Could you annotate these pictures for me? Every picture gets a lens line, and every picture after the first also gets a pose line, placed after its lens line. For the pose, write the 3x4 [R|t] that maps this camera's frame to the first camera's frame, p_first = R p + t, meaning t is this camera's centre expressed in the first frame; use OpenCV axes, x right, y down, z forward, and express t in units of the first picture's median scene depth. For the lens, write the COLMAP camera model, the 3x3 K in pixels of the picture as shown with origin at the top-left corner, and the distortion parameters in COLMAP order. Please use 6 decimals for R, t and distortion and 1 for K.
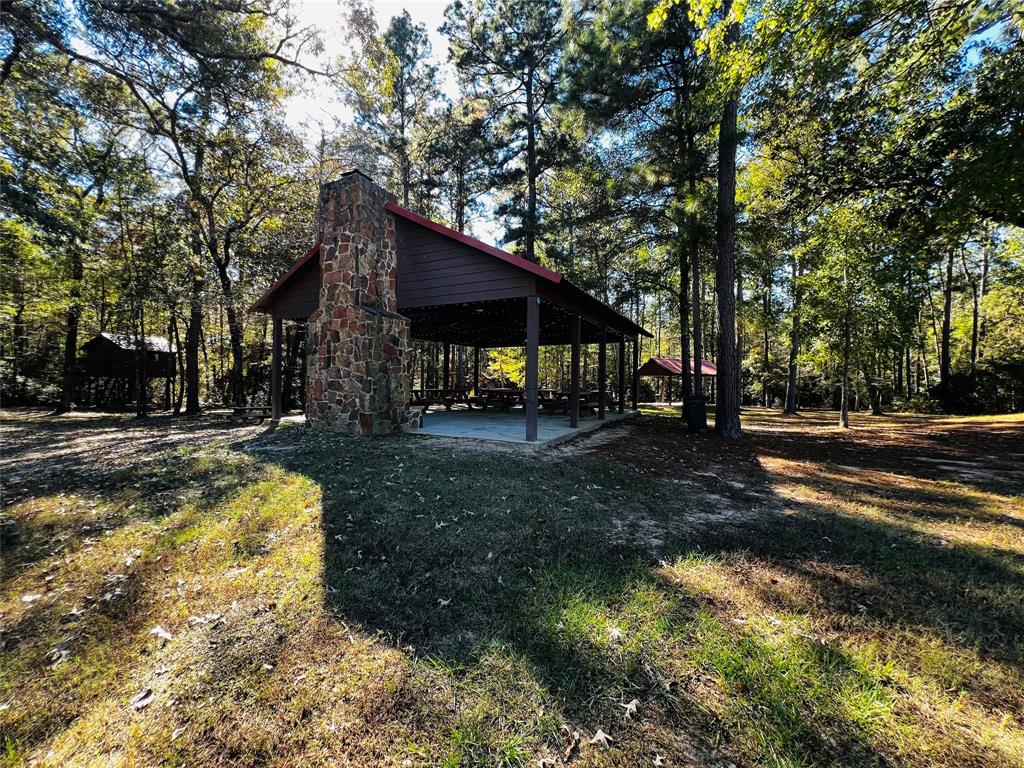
lens RADIAL K [[413.2, 0, 504.5], [0, 413.2, 387.6], [0, 0, 1]] dist [0.000835, 0.000178]
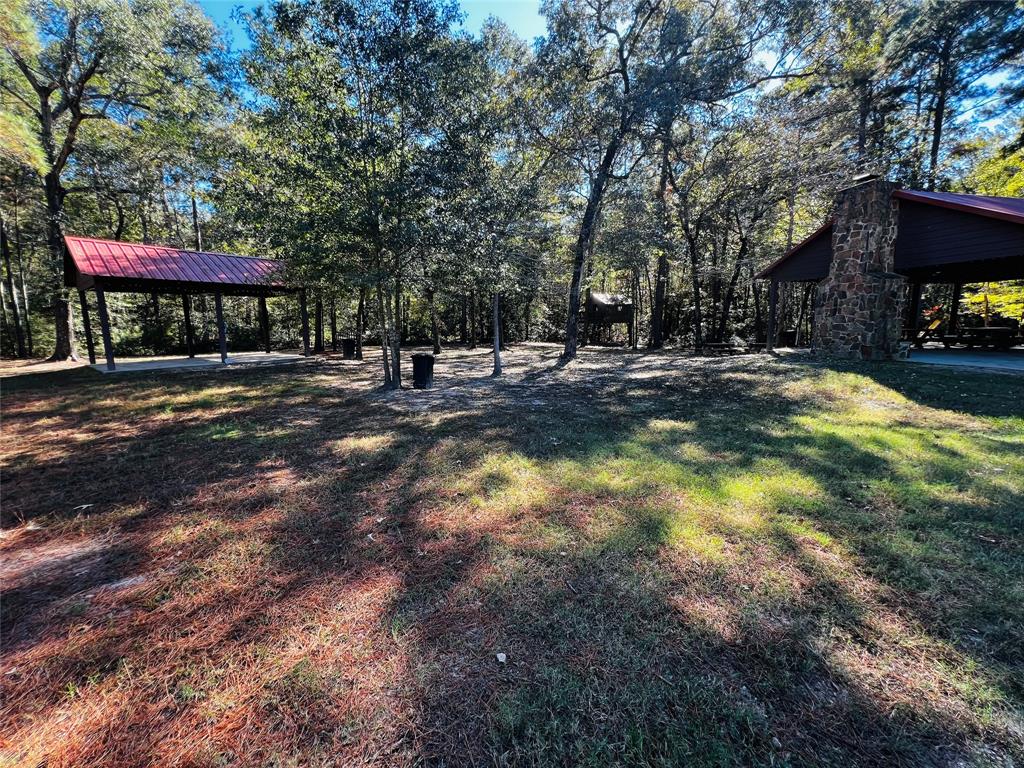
lens RADIAL K [[413.2, 0, 511.2], [0, 413.2, 383.5], [0, 0, 1]] dist [0.000835, 0.000178]
pose [[0.661834, 0.088302, -0.744432, -0.052088], [0.009384, 0.991985, 0.126009, -0.002549], [0.749592, -0.090383, 0.655700, -0.946468]]
